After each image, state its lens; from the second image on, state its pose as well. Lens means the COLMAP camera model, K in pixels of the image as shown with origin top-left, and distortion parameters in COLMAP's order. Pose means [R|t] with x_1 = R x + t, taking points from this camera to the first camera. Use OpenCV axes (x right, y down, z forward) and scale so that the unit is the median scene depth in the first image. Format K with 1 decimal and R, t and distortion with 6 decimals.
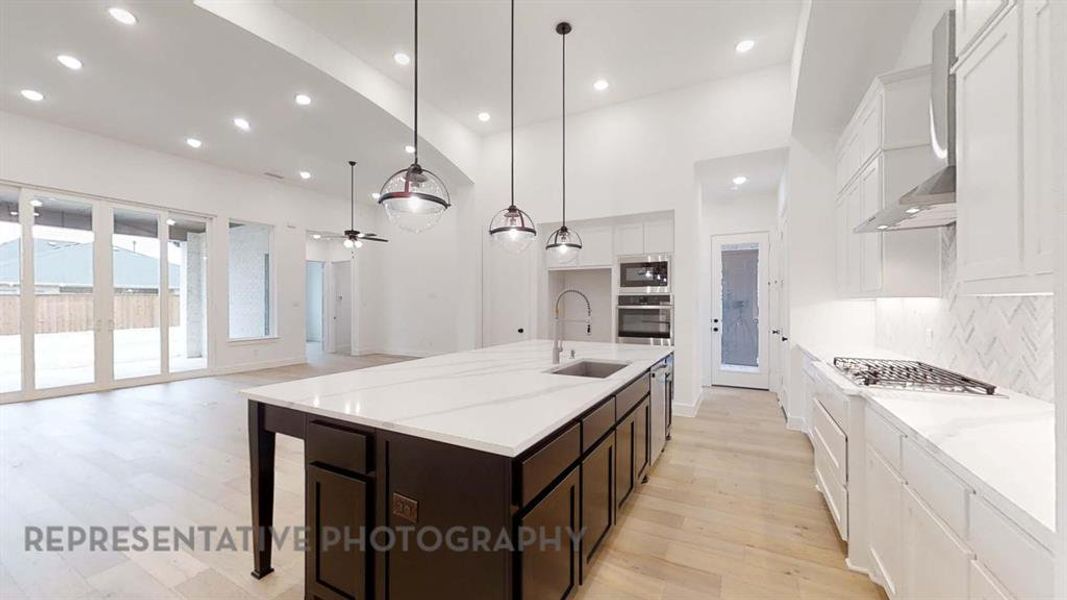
lens RADIAL K [[390.2, 0, 533.7], [0, 390.2, 303.4], [0, 0, 1]] dist [-0.001273, -0.000158]
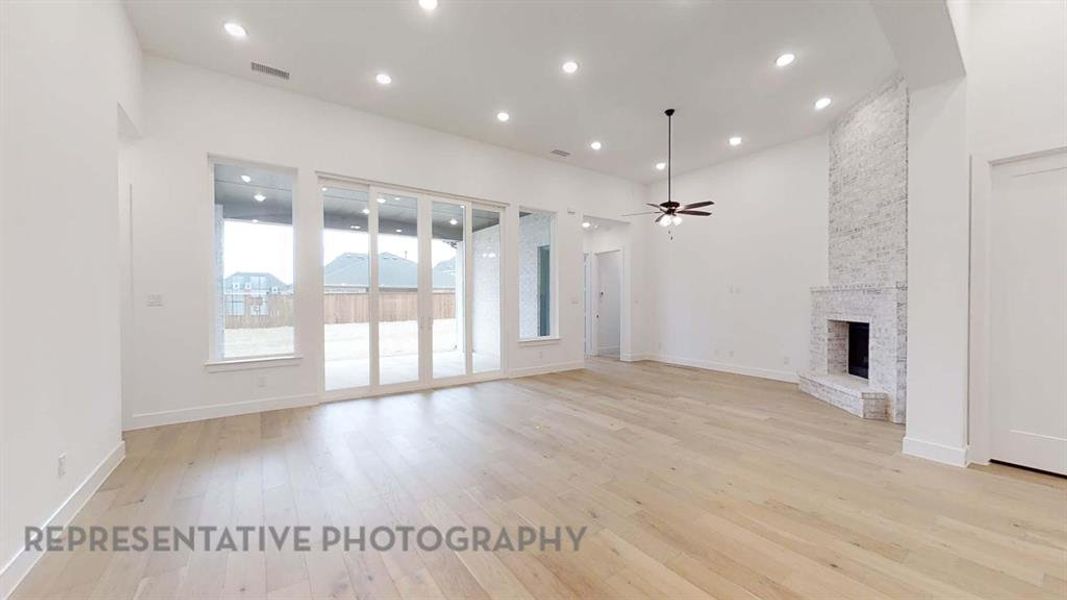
lens RADIAL K [[390.2, 0, 533.7], [0, 390.2, 303.4], [0, 0, 1]] dist [-0.001273, -0.000158]
pose [[0.893119, 0.004554, -0.449797, -0.341589], [-0.001155, 0.999969, 0.007831, 0.000736], [0.449819, -0.006475, 0.893096, 0.203119]]
